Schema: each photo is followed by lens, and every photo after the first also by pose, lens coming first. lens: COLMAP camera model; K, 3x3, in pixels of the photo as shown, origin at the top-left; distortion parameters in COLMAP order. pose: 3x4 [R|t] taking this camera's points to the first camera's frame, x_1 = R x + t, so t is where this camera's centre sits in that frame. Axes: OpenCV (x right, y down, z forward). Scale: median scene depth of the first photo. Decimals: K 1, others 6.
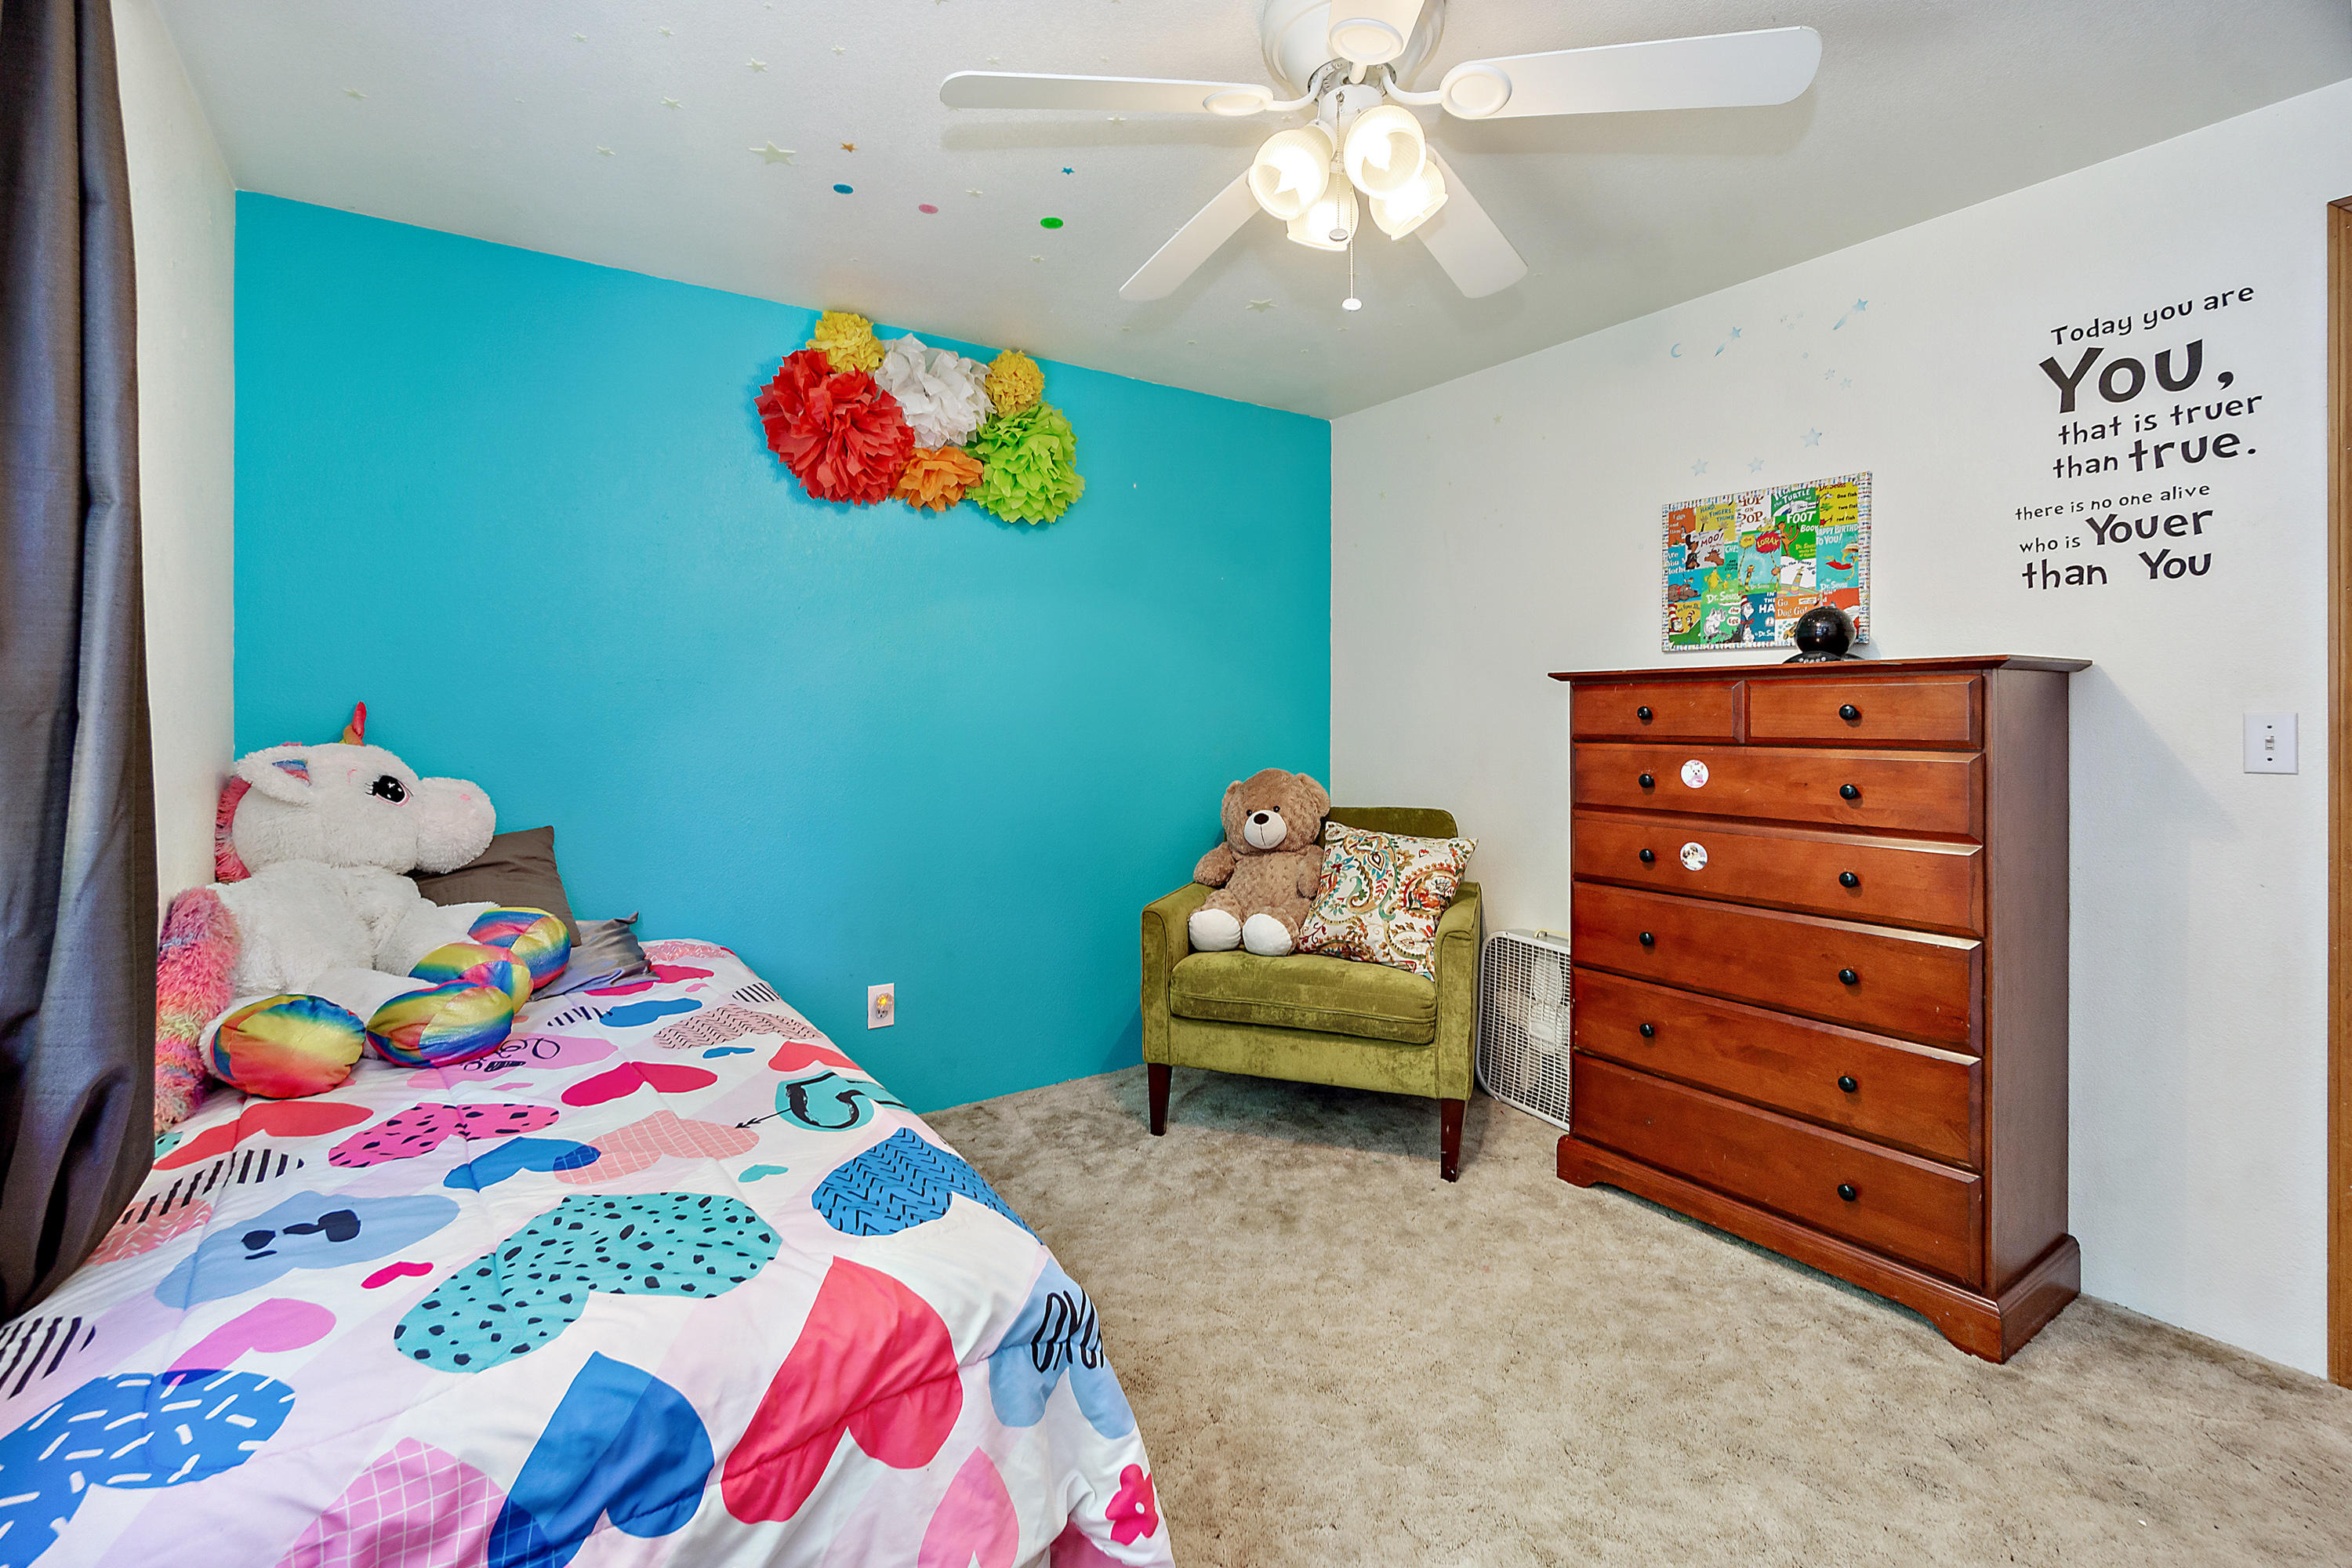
lens RADIAL K [[1024.4, 0, 1156.3], [0, 1024.4, 718.2], [0, 0, 1]] dist [-0.004041, 0.000088]
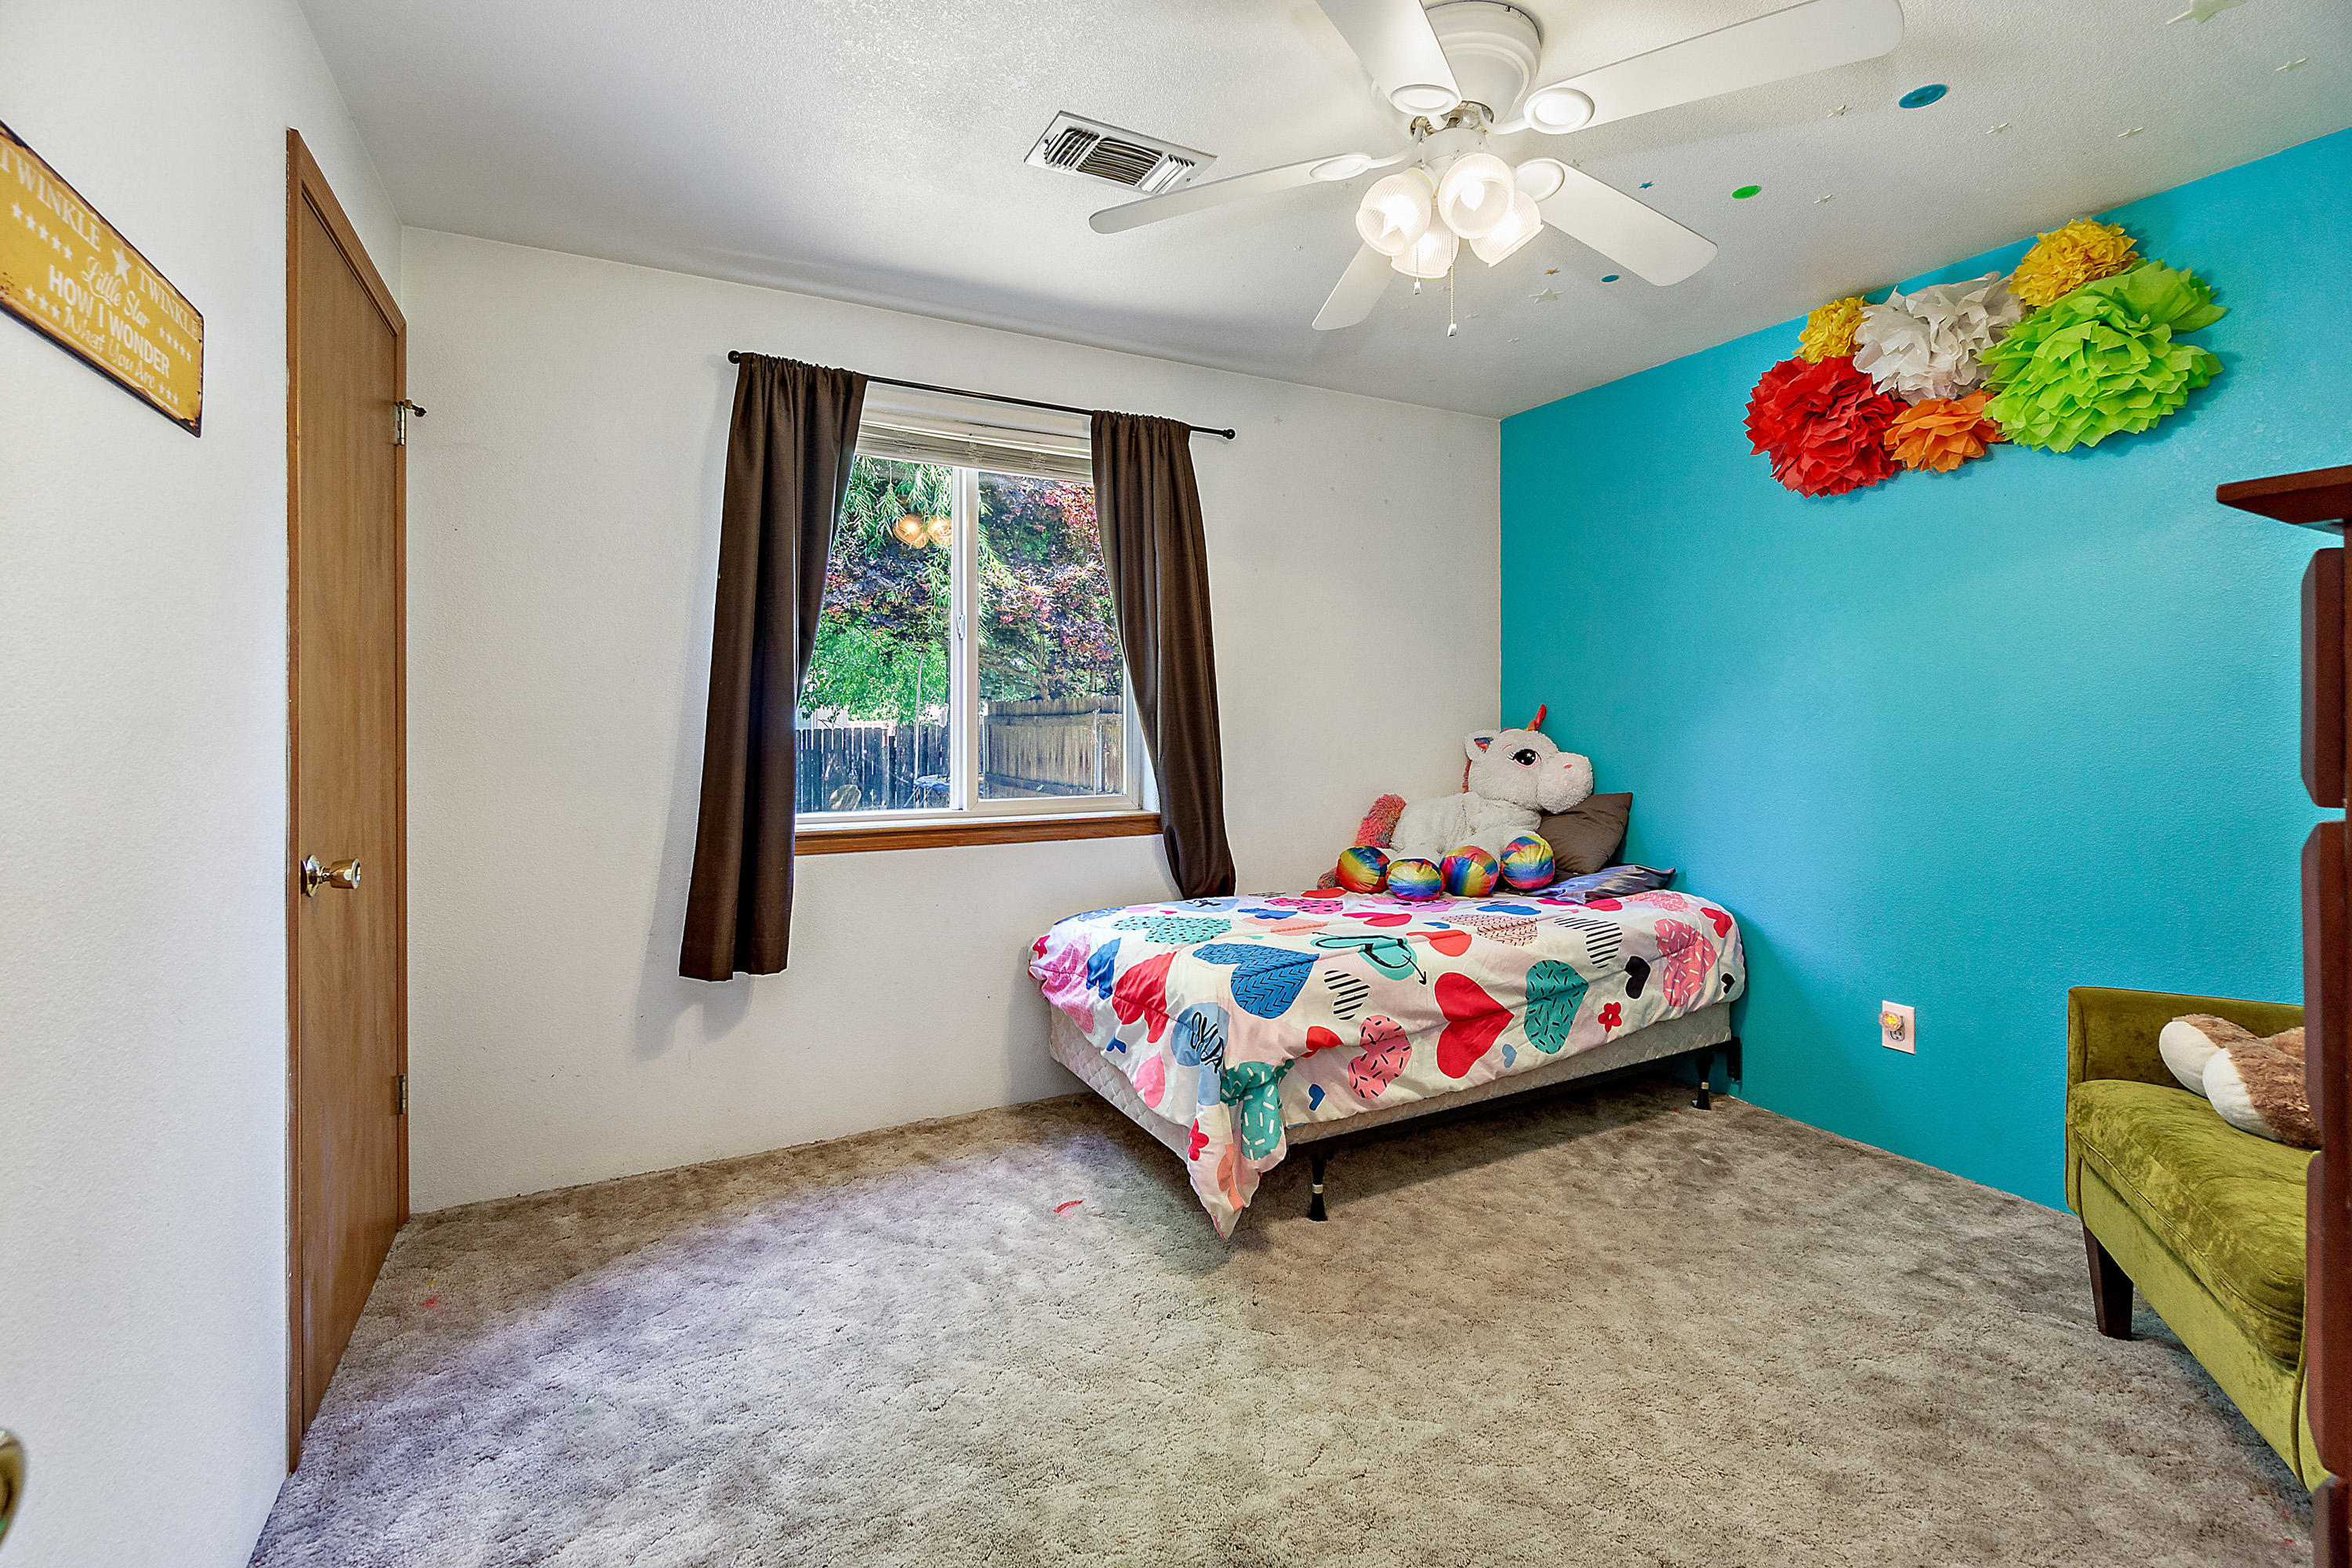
lens RADIAL K [[1024.4, 0, 1173.9], [0, 1024.4, 719.9], [0, 0, 1]] dist [-0.004041, 0.000088]
pose [[-0.103529, 0.003209, -0.994621, 0.836573], [0.001273, 0.999994, 0.003094, 0.003109], [0.994626, -0.000946, -0.103533, 0.532287]]
